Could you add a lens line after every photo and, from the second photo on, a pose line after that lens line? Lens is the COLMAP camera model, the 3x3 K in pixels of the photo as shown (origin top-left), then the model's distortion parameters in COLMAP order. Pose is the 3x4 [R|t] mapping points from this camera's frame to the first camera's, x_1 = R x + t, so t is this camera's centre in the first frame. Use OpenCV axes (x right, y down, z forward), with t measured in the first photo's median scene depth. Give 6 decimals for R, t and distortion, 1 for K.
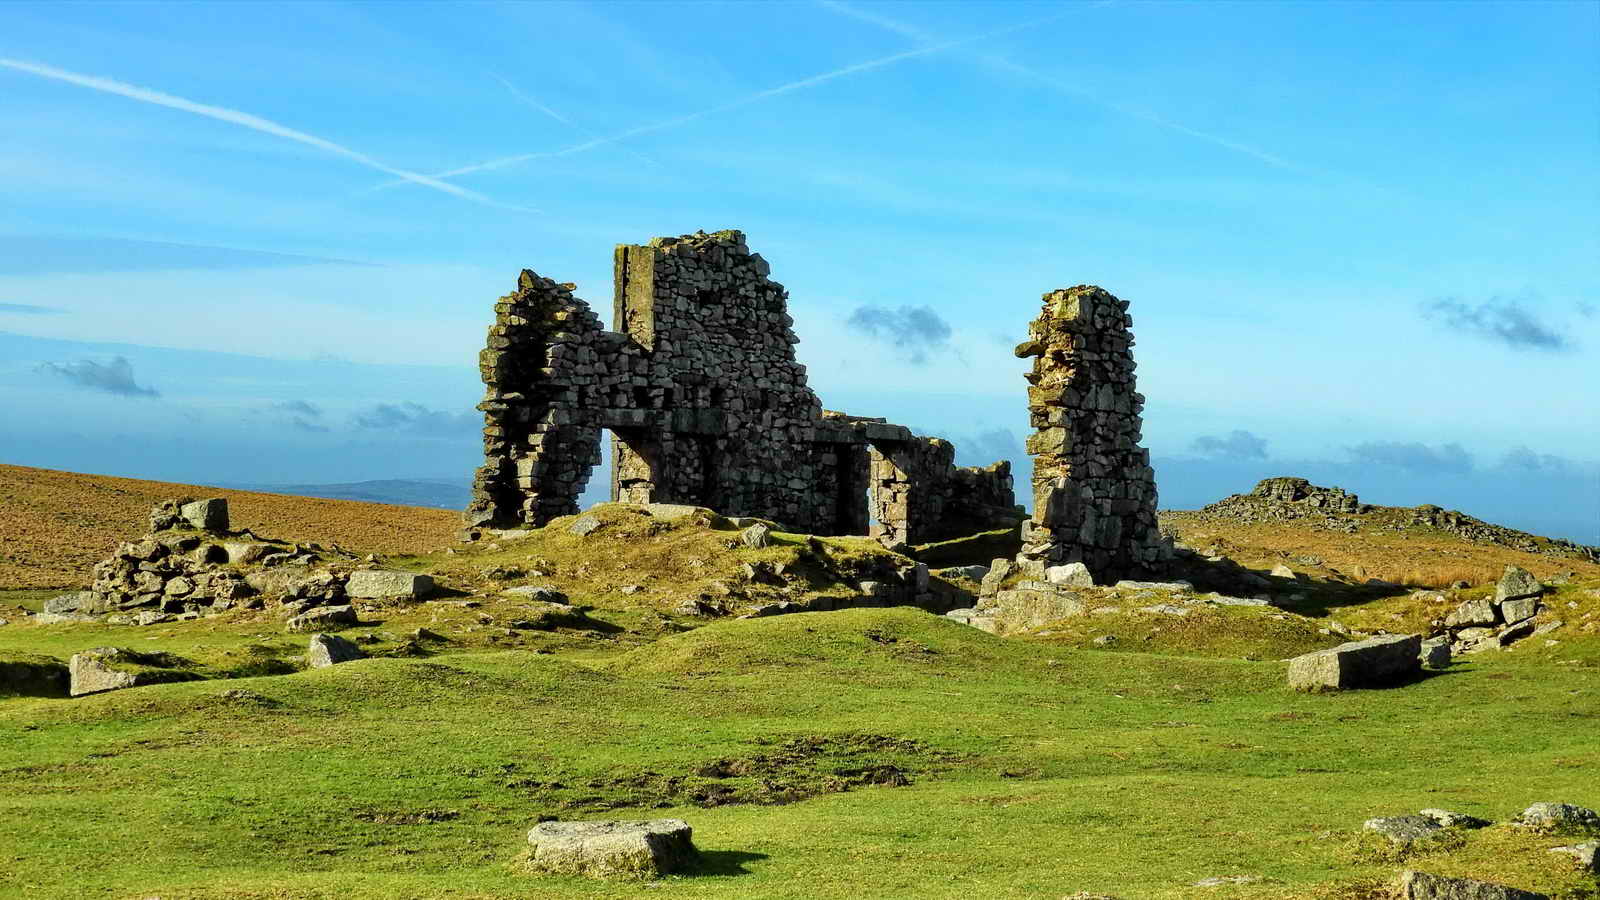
lens RADIAL K [[2803.6, 0, 800.3], [0, 2803.6, 448.1], [0, 0, 1]] dist [0.080928, 0.000000]
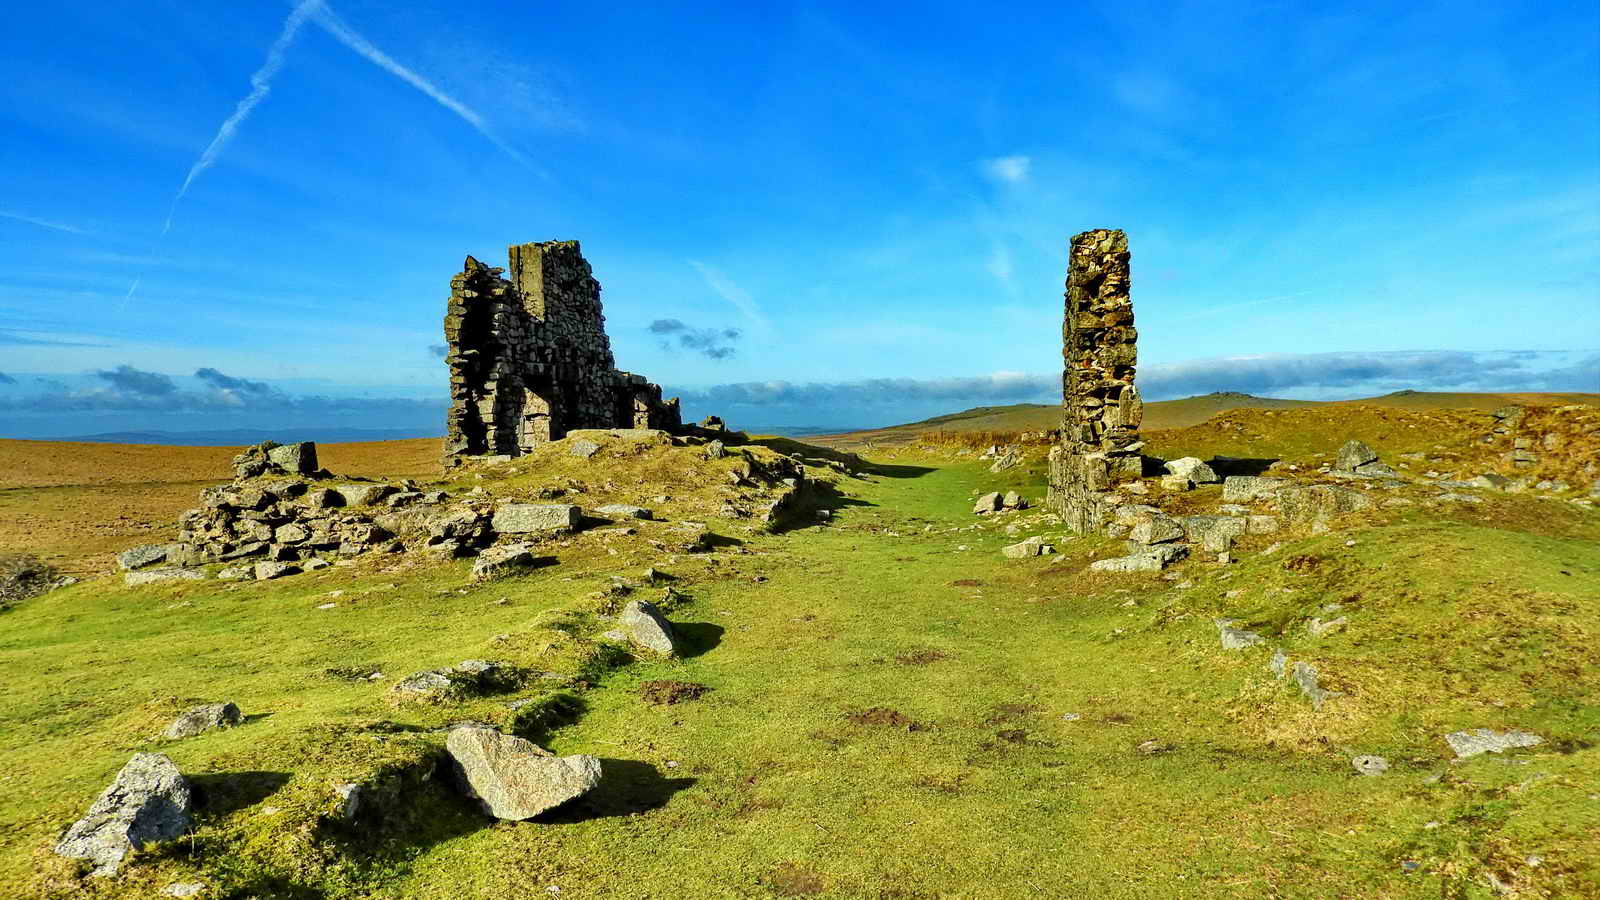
lens RADIAL K [[1134.7, 0, 799.8], [0, 1134.7, 456.1], [0, 0, 1]] dist [-0.001827, -0.001087]
pose [[0.920373, -0.057042, 0.386859, -0.201185], [0.038135, 0.997681, 0.056381, 0.006640], [-0.389178, -0.037138, 0.920414, 0.547429]]
